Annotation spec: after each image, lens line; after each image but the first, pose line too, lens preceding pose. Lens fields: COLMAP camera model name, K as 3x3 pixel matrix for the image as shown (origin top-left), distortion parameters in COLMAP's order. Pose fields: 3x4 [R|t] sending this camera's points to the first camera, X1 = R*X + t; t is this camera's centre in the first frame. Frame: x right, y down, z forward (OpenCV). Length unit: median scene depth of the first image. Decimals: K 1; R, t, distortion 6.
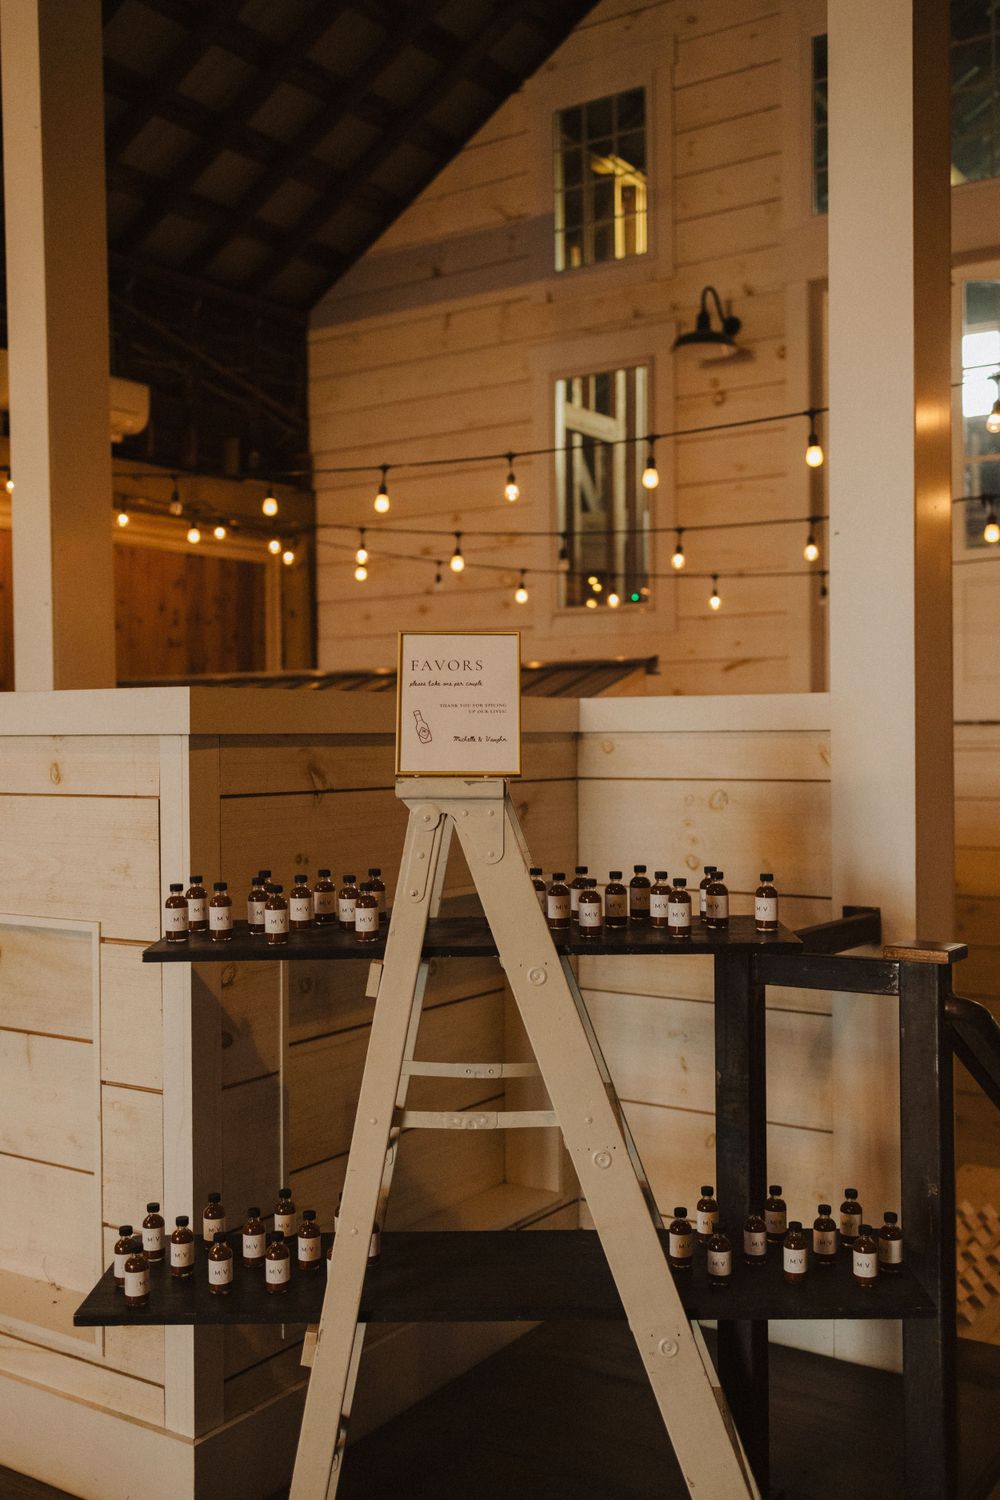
lens RADIAL K [[1493.8, 0, 498.5], [0, 1493.8, 749.4], [0, 0, 1]] dist [0.009664, 0.000000]
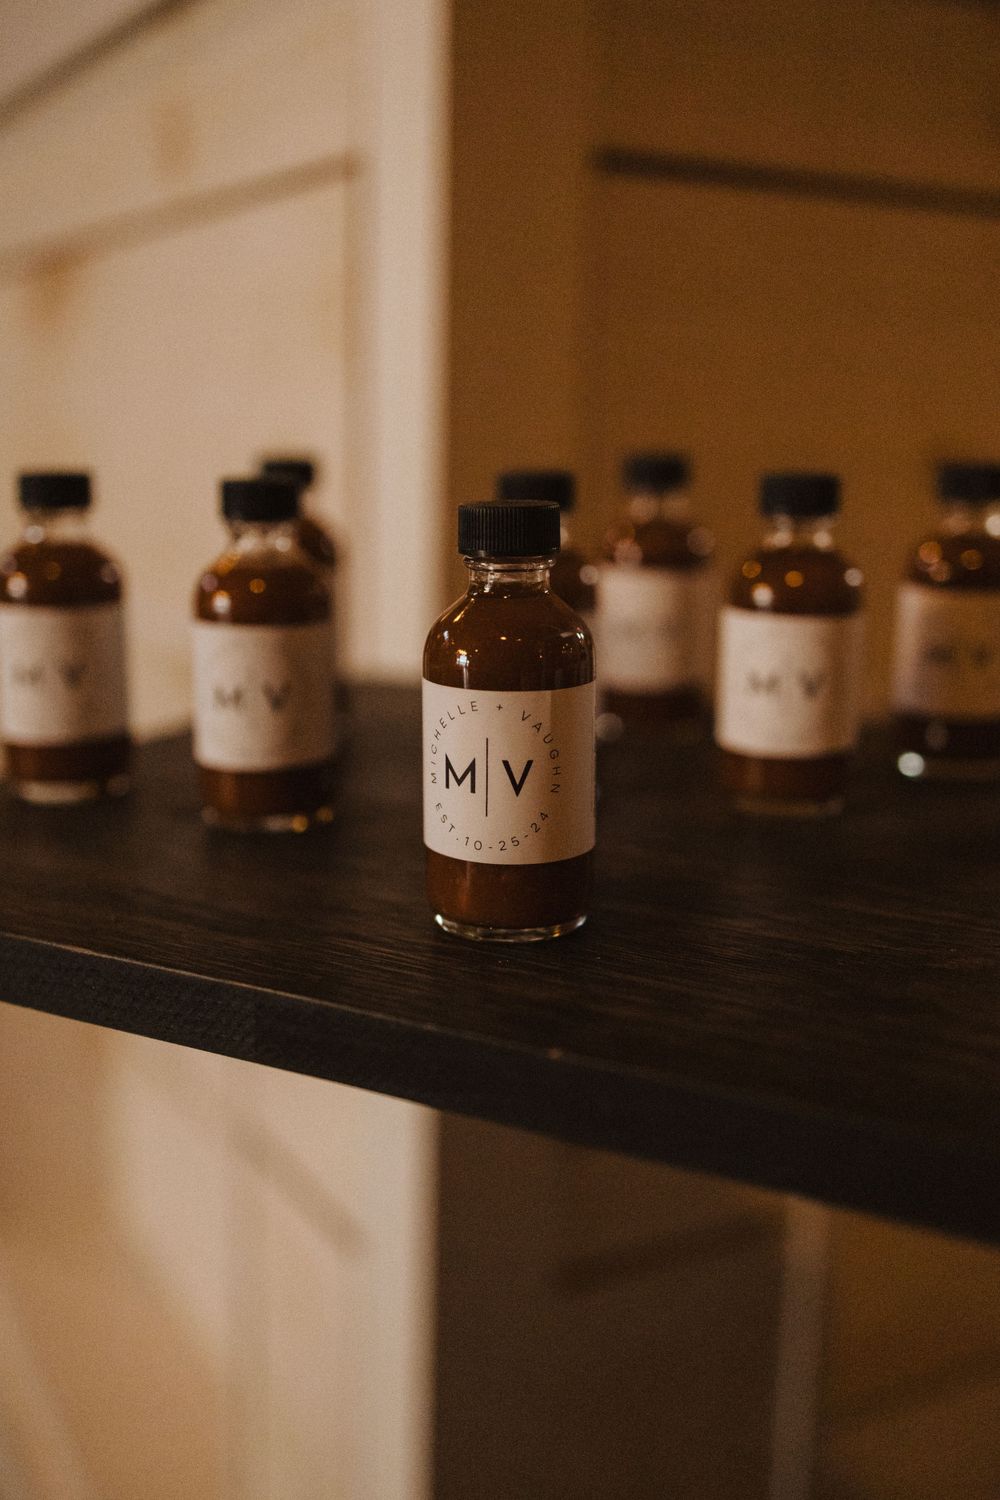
lens RADIAL K [[1493.8, 0, 500.5], [0, 1493.8, 749.6], [0, 0, 1]] dist [0.009664, 0.000000]
pose [[0.879749, 0.129889, -0.457351, -0.077393], [-0.034571, 0.976888, 0.210938, 0.073405], [0.474180, -0.169762, 0.863907, 0.765816]]
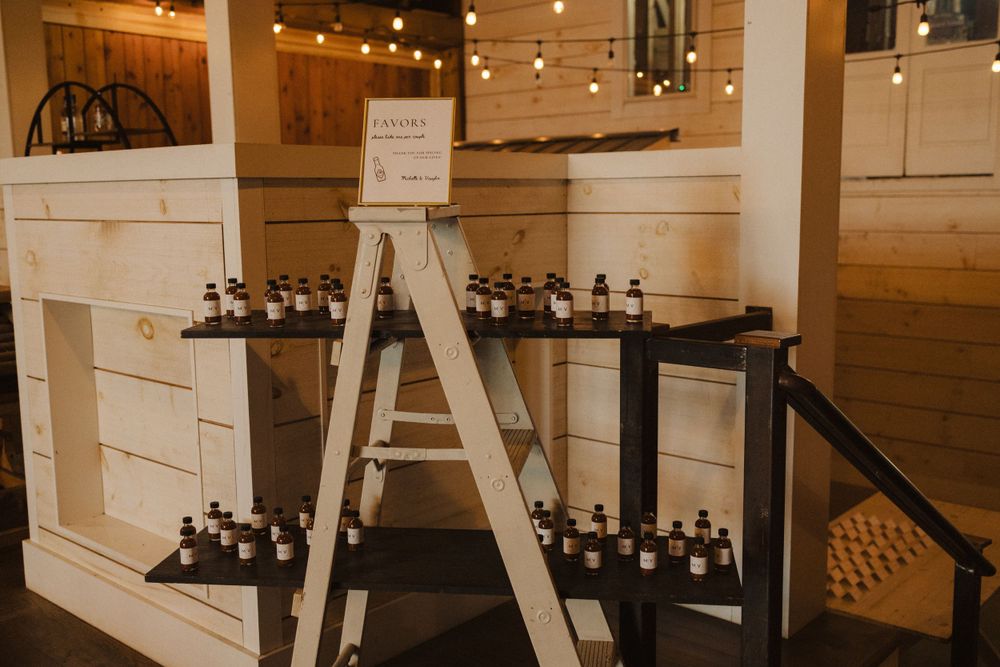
lens RADIAL K [[995.9, 0, 500.8], [0, 995.9, 332.7], [0, 0, 1]] dist [0.009664, 0.000000]
pose [[0.991613, 0.014567, -0.128421, 0.154483], [0.002290, 0.991492, 0.130150, 0.012581], [0.129224, -0.129353, 0.983142, 0.093296]]
